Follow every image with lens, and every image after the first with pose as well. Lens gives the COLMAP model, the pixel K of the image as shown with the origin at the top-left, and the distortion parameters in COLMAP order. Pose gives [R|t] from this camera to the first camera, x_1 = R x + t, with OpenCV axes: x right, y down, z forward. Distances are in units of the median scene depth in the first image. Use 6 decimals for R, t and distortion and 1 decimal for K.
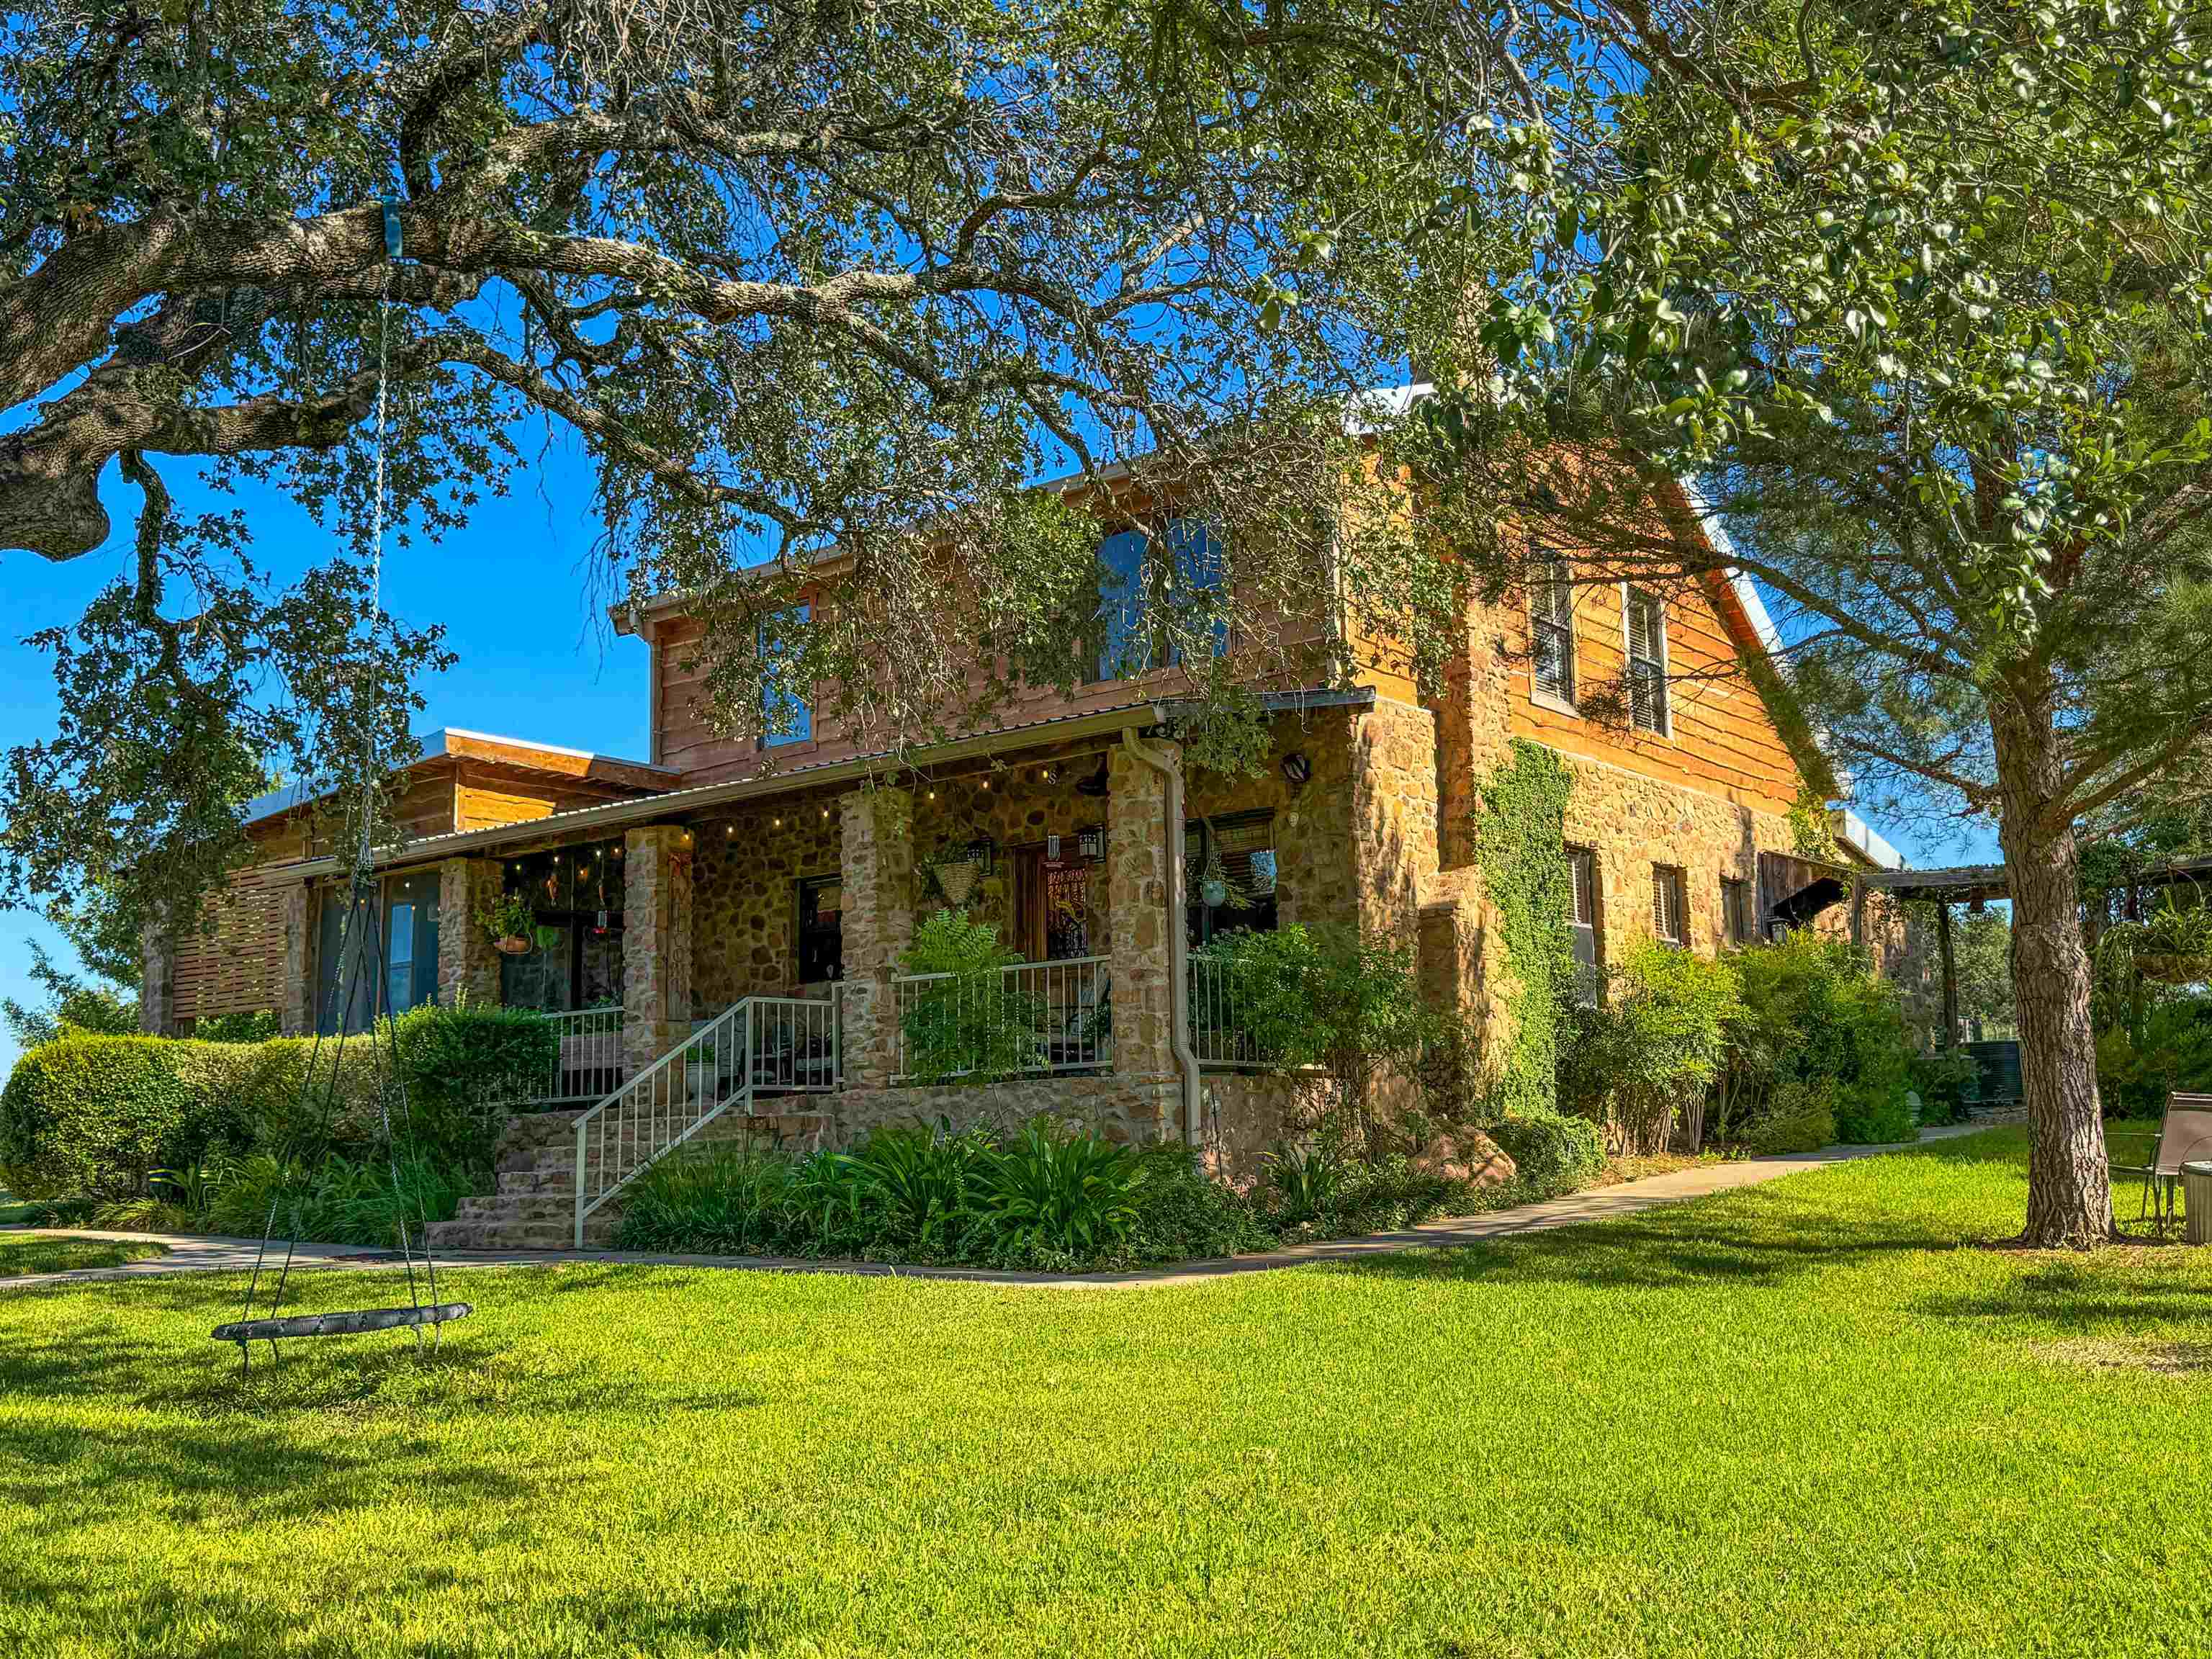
lens RADIAL K [[2132.8, 0, 1106.0], [0, 2132.8, 829.5], [0, 0, 1]] dist [0.070554, -0.003841]
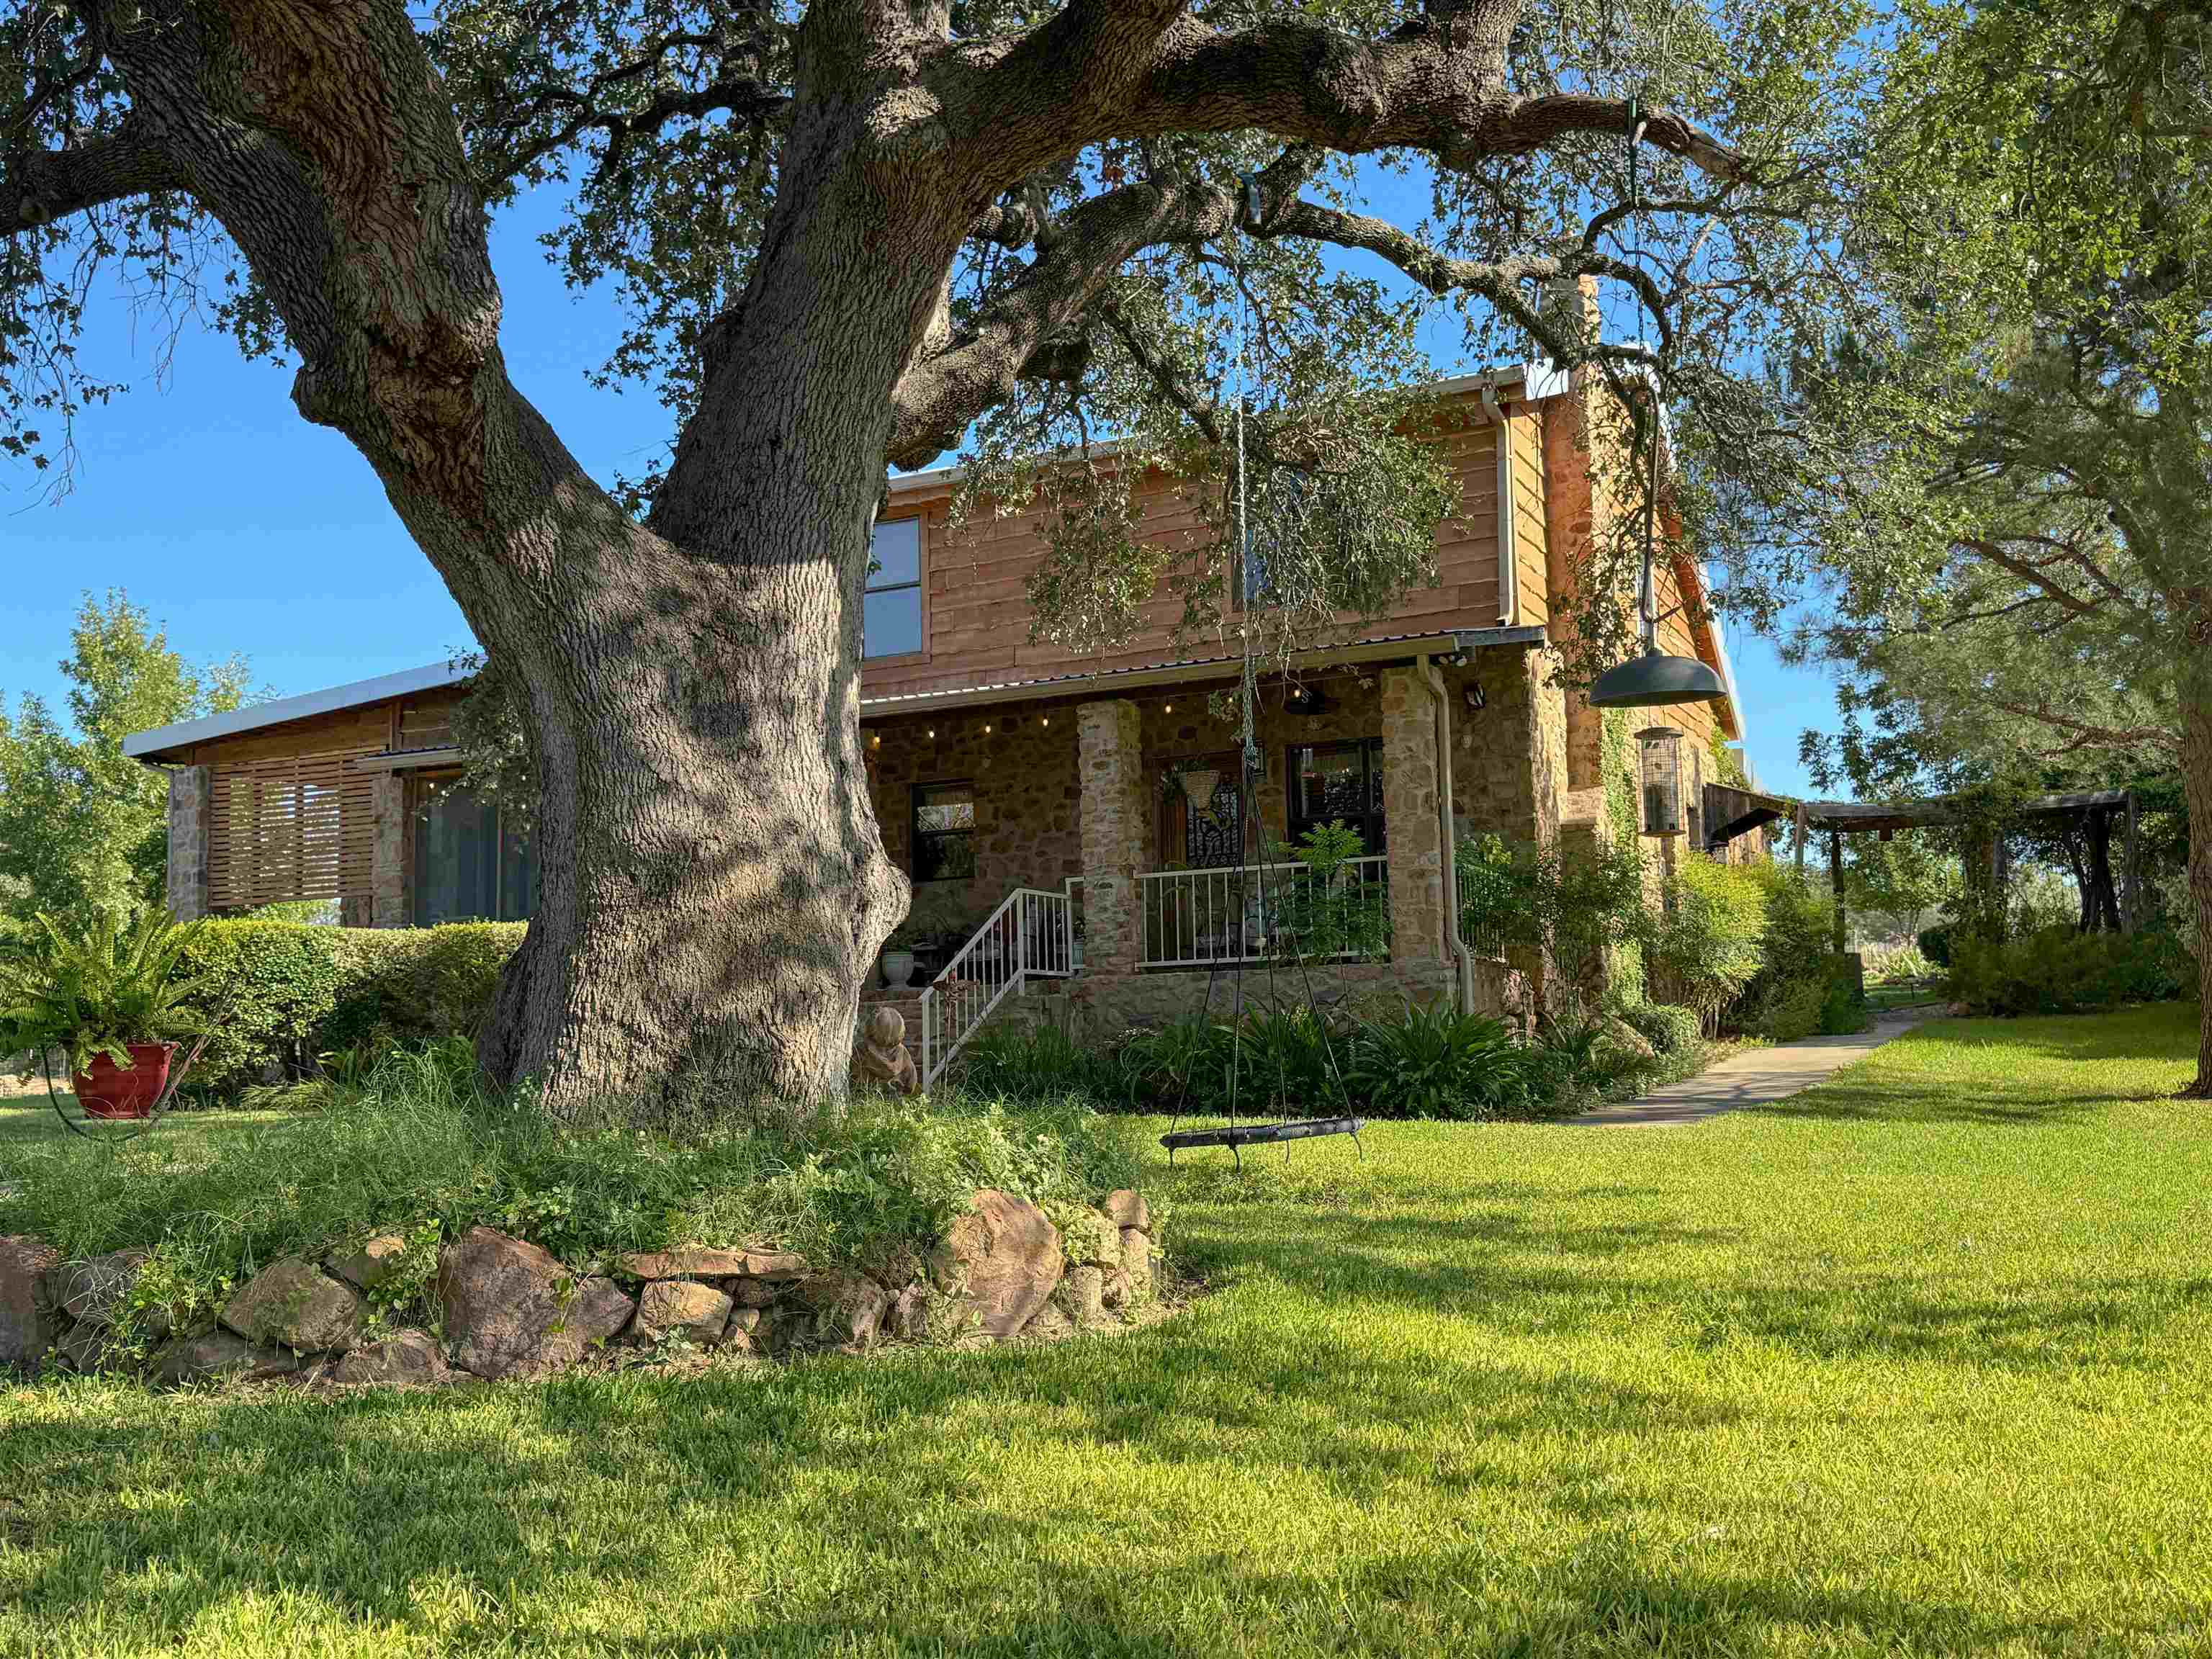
lens RADIAL K [[2100.9, 0, 1106.0], [0, 2100.9, 829.5], [0, 0, 1]] dist [0.064053, -0.001578]
pose [[0.974489, 0.023671, 0.223182, -0.341565], [-0.031247, 0.999047, 0.030475, 0.013512], [-0.222248, -0.036672, 0.974300, -0.044851]]
